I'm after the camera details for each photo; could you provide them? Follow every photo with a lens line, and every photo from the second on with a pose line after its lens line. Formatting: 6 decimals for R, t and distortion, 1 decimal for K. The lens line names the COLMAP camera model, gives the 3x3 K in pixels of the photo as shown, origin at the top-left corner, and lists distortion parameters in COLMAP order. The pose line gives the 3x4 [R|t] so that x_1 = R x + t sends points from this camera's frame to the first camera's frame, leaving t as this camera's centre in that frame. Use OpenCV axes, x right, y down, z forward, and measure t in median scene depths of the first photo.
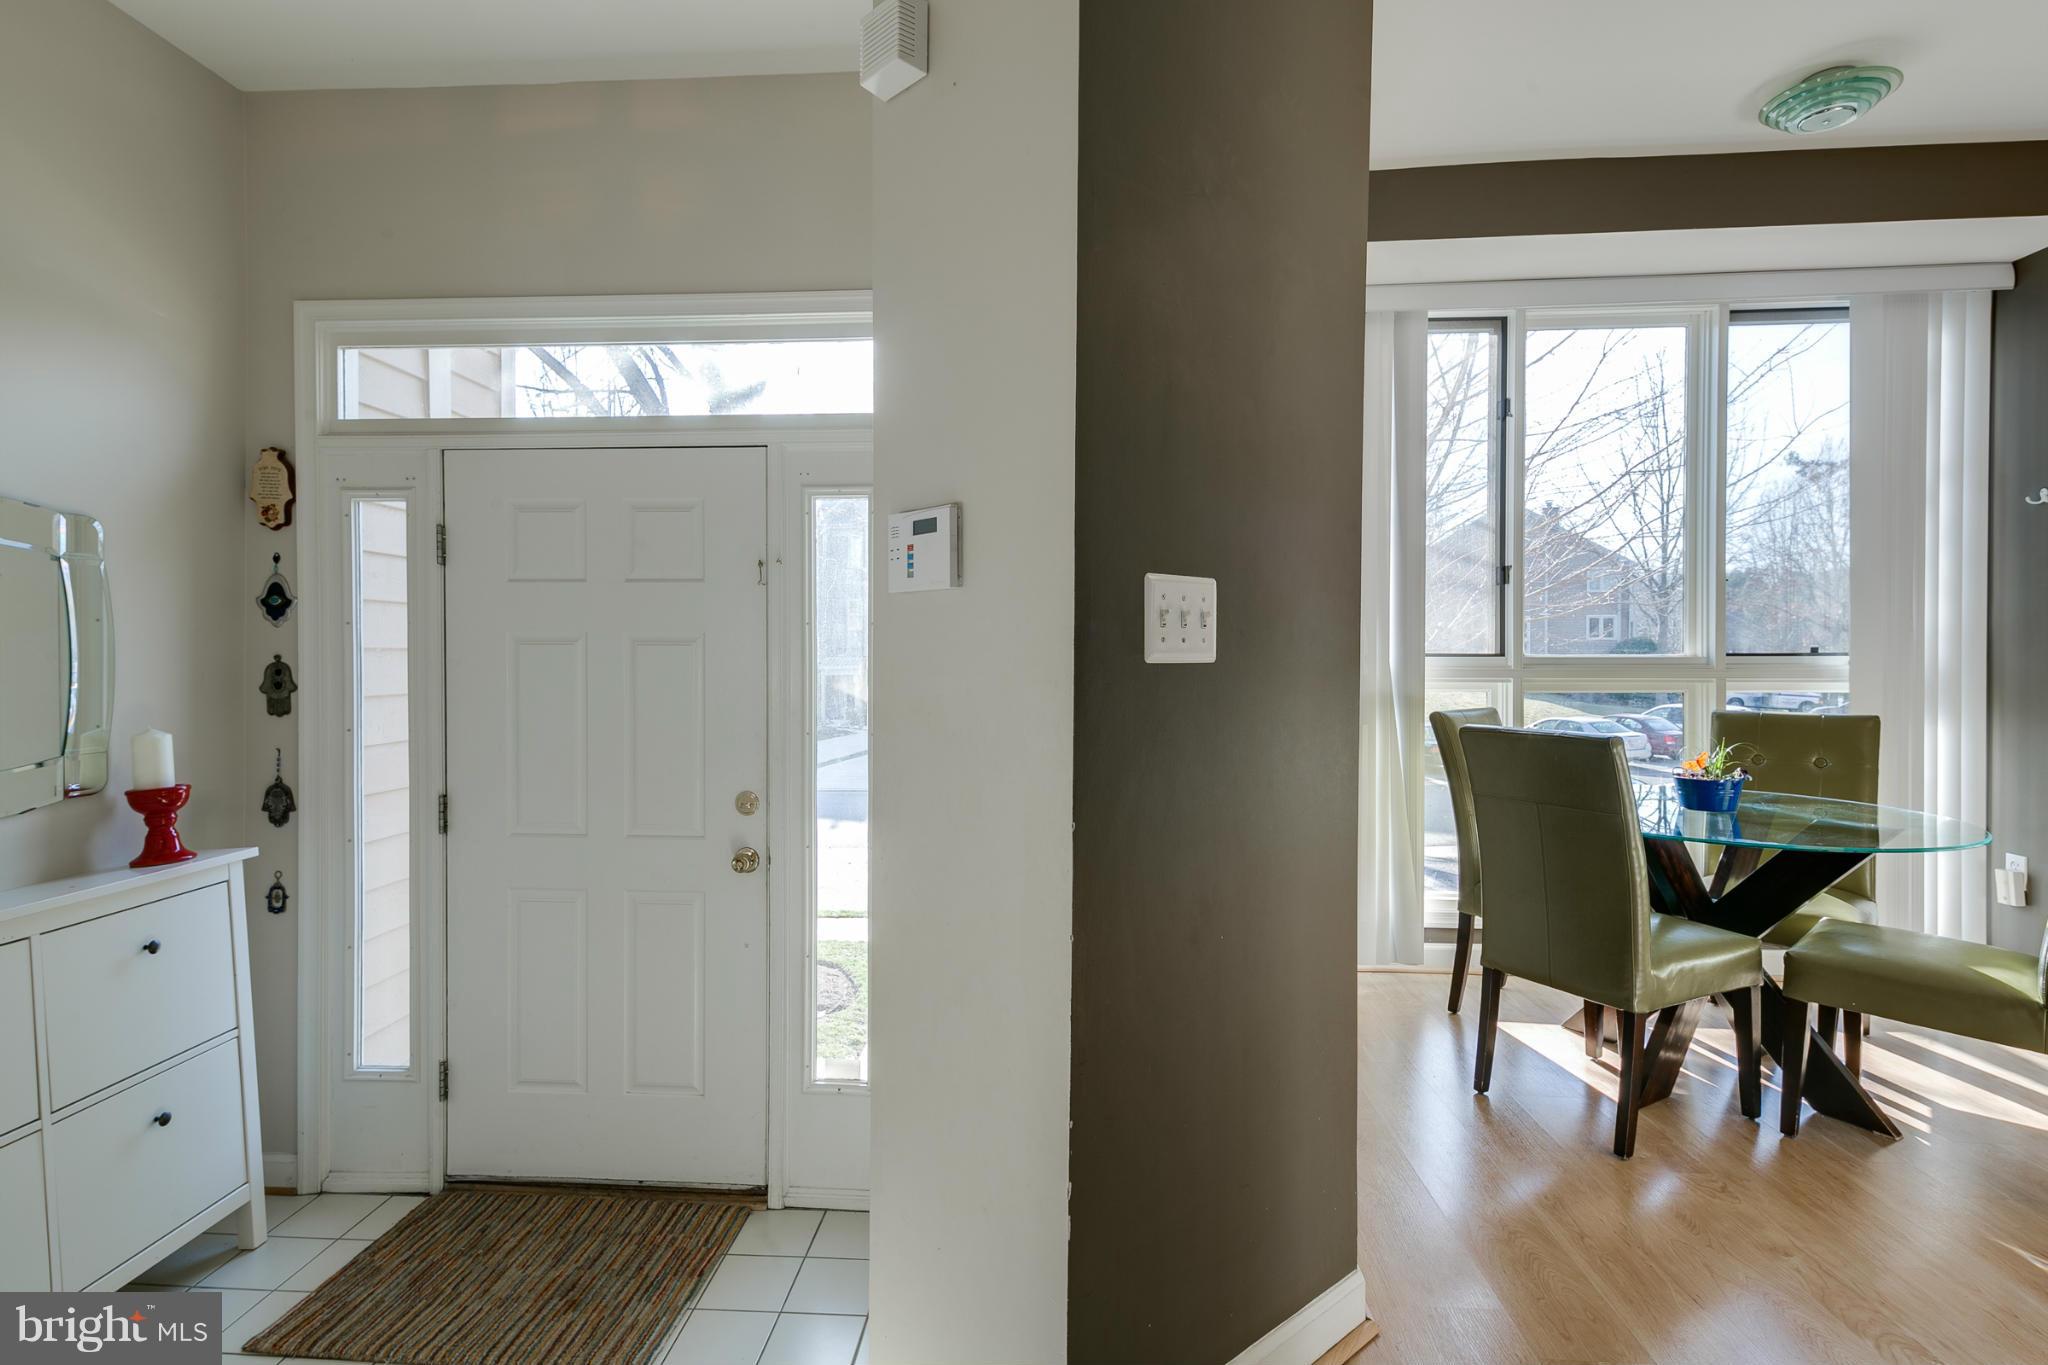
lens RADIAL K [[989.5, 0, 1026.4], [0, 989.5, 663.5], [0, 0, 1]] dist [0.021297, -0.003016]
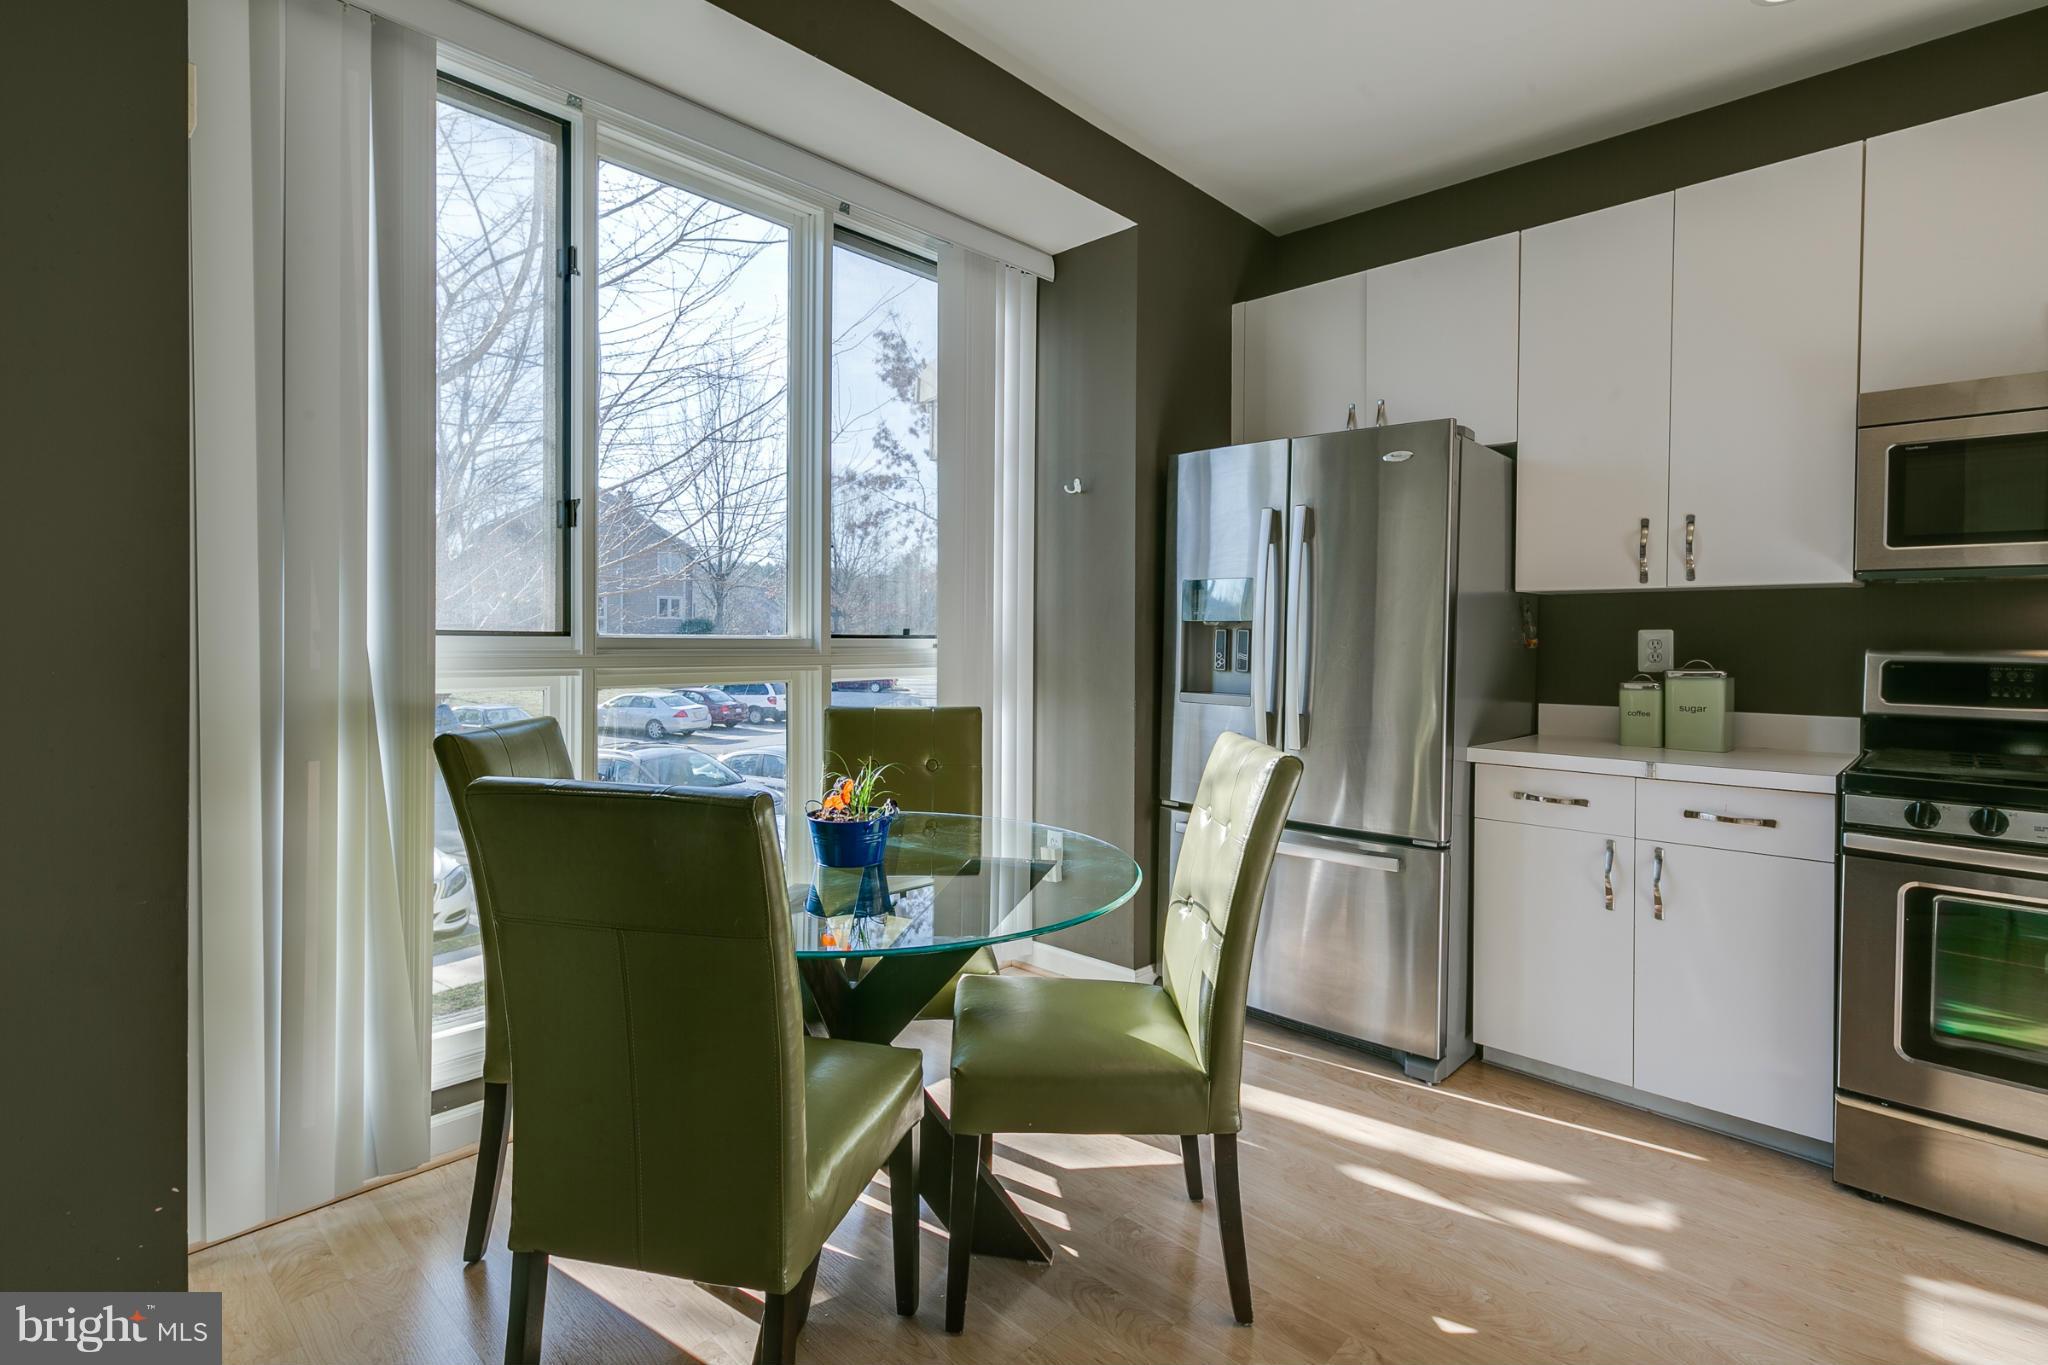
lens RADIAL K [[989.5, 0, 1004.9], [0, 989.5, 649.0], [0, 0, 1]] dist [0.021297, -0.003016]
pose [[0.659342, -0.002460, 0.751839, 0.174716], [-0.004107, 0.999968, 0.006874, -0.004643], [-0.751832, -0.007620, 0.659311, 0.345878]]
